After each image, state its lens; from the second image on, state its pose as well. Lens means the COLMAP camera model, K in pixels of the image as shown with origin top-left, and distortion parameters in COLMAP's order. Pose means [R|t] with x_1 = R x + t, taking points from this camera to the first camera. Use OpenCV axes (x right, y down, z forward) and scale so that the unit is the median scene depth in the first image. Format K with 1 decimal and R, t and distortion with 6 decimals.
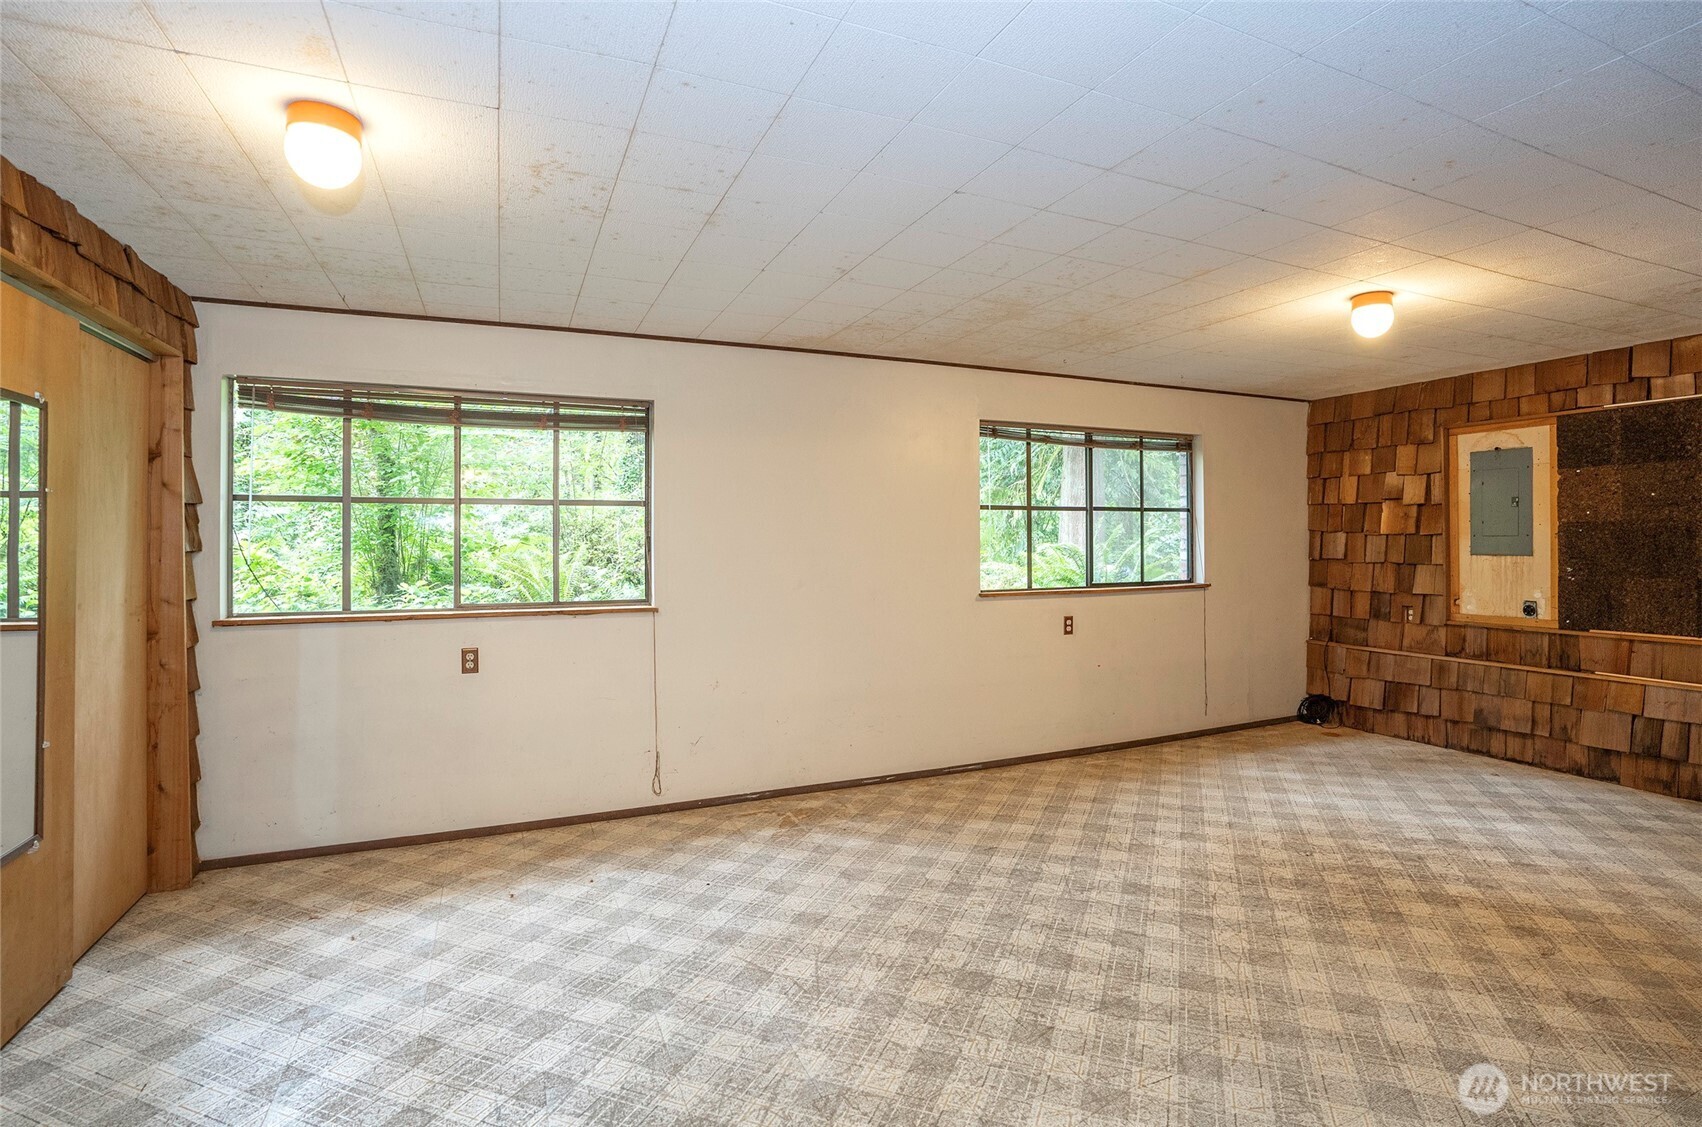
lens RADIAL K [[829.9, 0, 847.2], [0, 829.9, 549.9], [0, 0, 1]] dist [-0.058378, 0.023657]
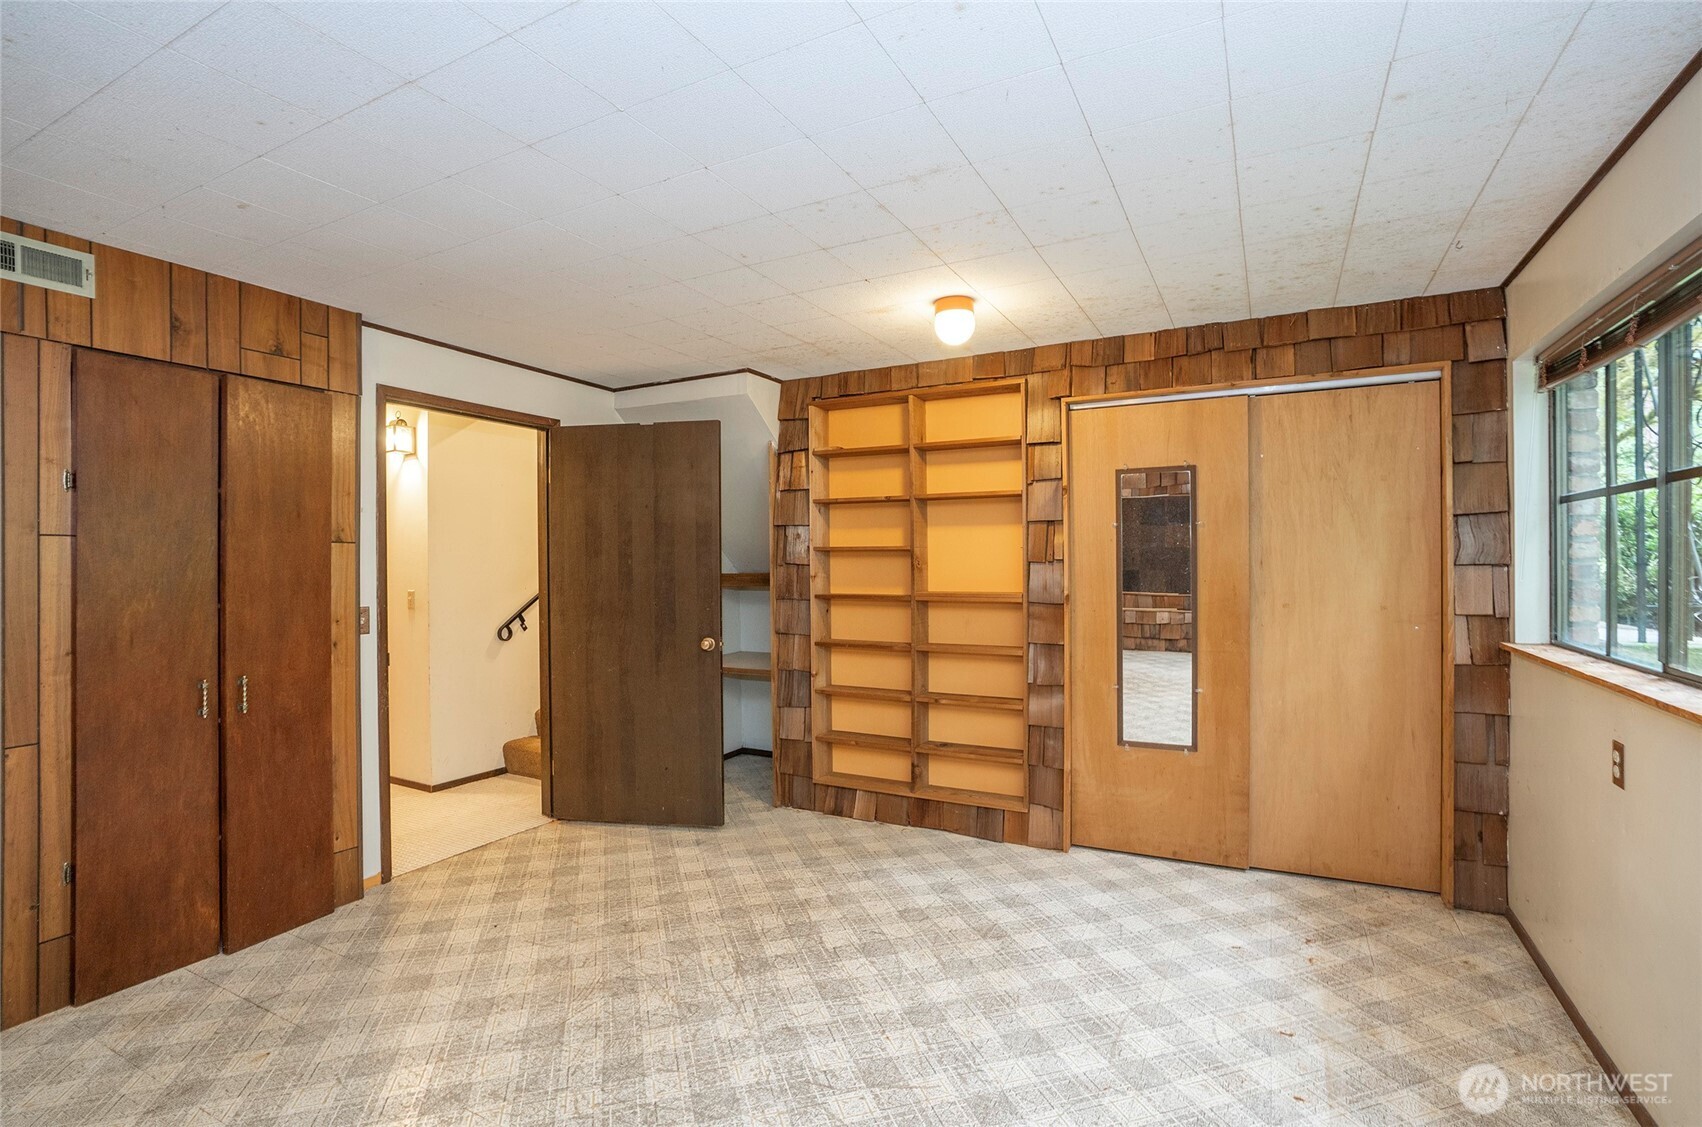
lens RADIAL K [[829.9, 0, 852.3], [0, 829.9, 560.5], [0, 0, 1]] dist [-0.058378, 0.023657]
pose [[-0.781468, 0.008885, -0.623882, 0.291534], [0.003050, 0.999941, 0.010420, -0.008113], [0.623938, 0.006240, -0.781449, 1.125247]]
